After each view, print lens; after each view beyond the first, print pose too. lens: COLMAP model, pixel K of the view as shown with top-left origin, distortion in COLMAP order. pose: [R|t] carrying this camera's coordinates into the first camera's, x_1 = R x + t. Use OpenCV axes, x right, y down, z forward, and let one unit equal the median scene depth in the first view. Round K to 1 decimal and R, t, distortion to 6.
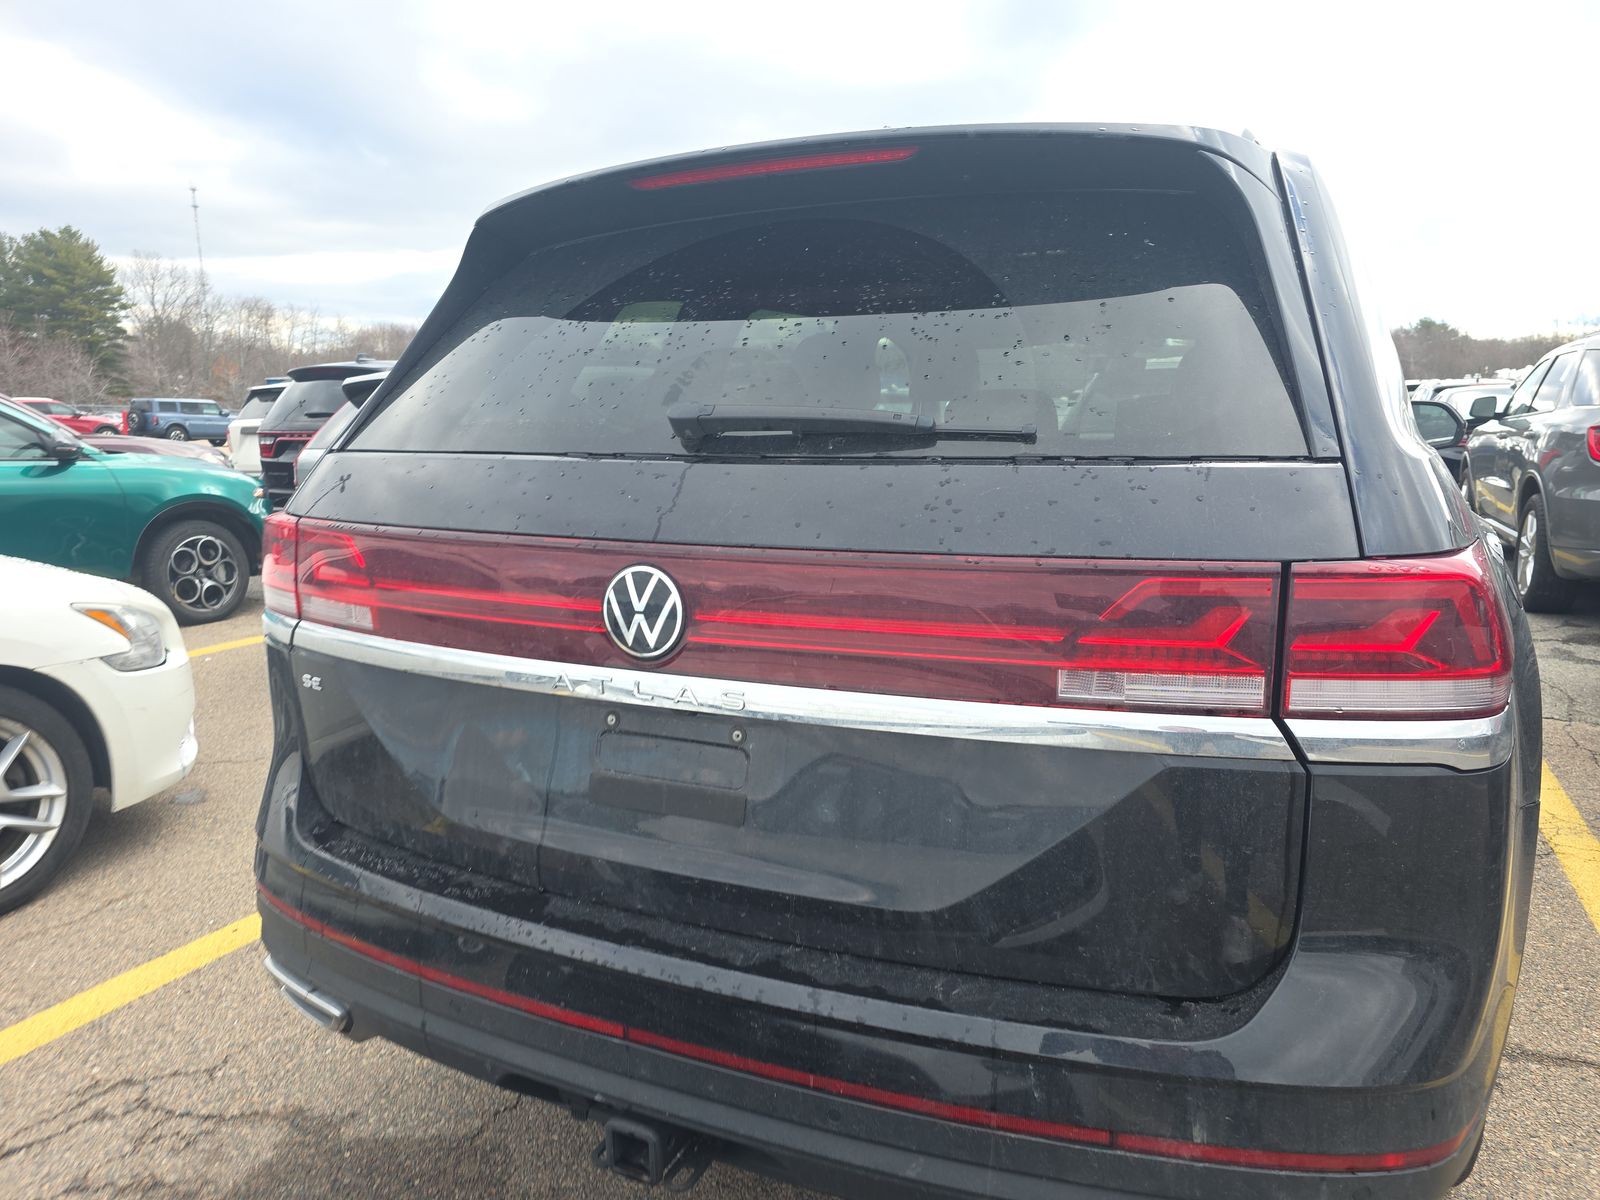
lens RADIAL K [[1108.5, 0, 800.0], [0, 1108.5, 600.0], [0, 0, 1]] dist [0.054394, -0.044704]
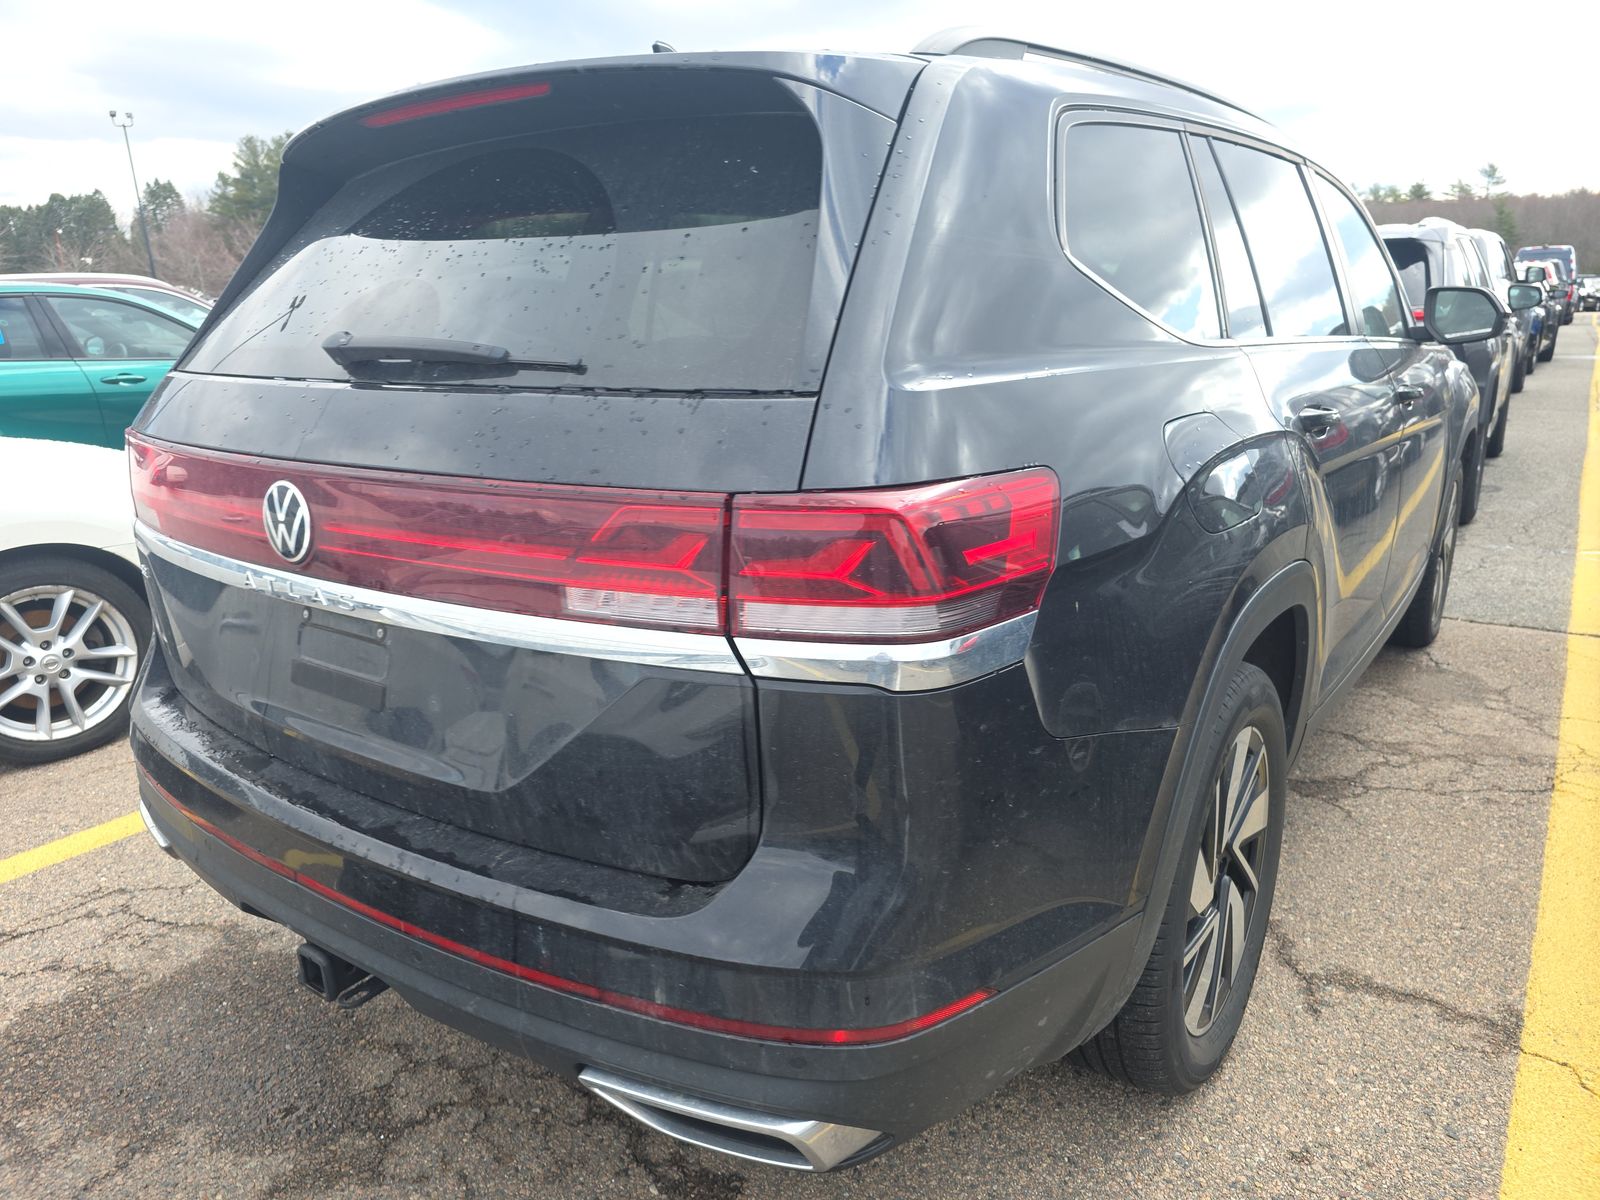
lens RADIAL K [[1108.5, 0, 800.0], [0, 1108.5, 600.0], [0, 0, 1]] dist [0.054394, -0.044704]
pose [[0.981029, 0.036788, -0.190340, 0.626782], [-0.018255, 0.994997, 0.098221, -0.032821], [0.193001, -0.092883, 0.976792, -0.033193]]
